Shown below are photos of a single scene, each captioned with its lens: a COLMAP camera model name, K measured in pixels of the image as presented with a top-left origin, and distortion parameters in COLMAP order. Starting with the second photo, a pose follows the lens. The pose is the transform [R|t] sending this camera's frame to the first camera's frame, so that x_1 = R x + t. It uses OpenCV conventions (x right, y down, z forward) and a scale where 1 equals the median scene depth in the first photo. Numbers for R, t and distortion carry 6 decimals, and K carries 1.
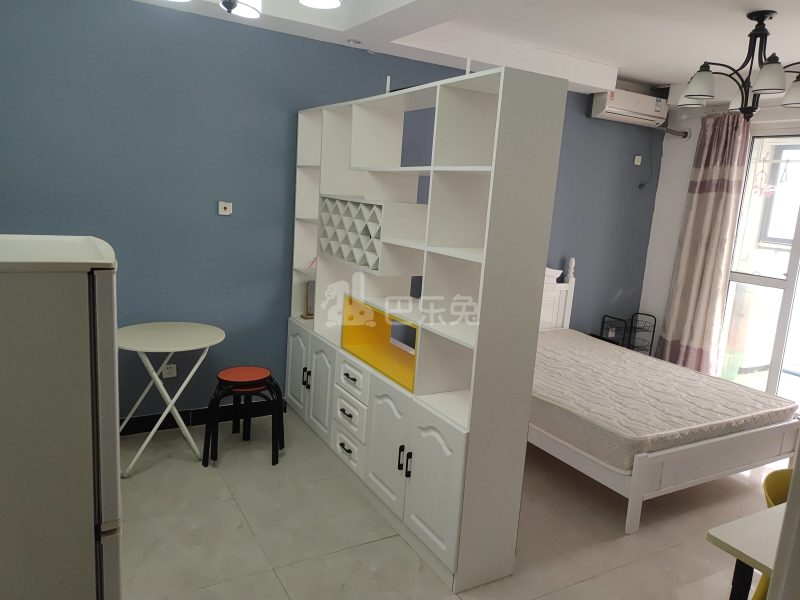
lens RADIAL K [[594.3, 0, 400.5], [0, 594.3, 294.6], [0, 0, 1]] dist [0.087542, -0.100292]
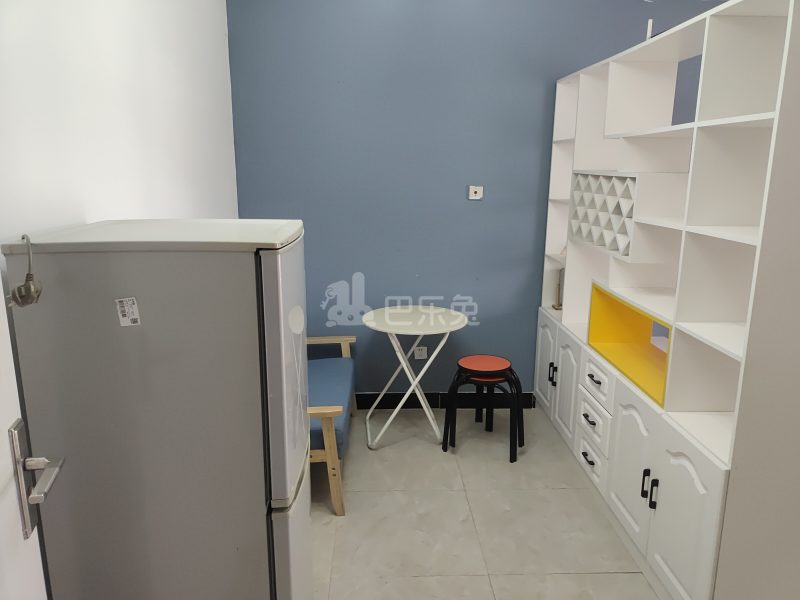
lens RADIAL K [[594.3, 0, 400.5], [0, 594.3, 294.6], [0, 0, 1]] dist [0.087542, -0.100292]
pose [[0.882485, 0.037597, -0.468836, 0.062503], [-0.028213, 0.999237, 0.027026, -0.000036], [0.469494, -0.010622, 0.882872, 0.082237]]
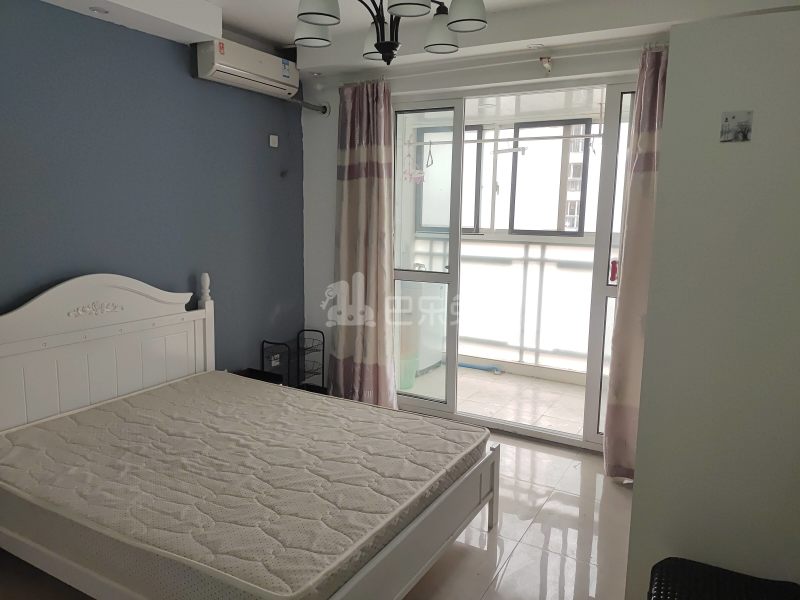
lens RADIAL K [[594.3, 0, 400.5], [0, 594.3, 294.6], [0, 0, 1]] dist [0.087542, -0.100292]
pose [[0.865227, -0.129168, 0.484457, 0.194189], [0.131585, 0.990875, 0.029185, -0.036557], [-0.483806, 0.038496, 0.874328, 0.358166]]
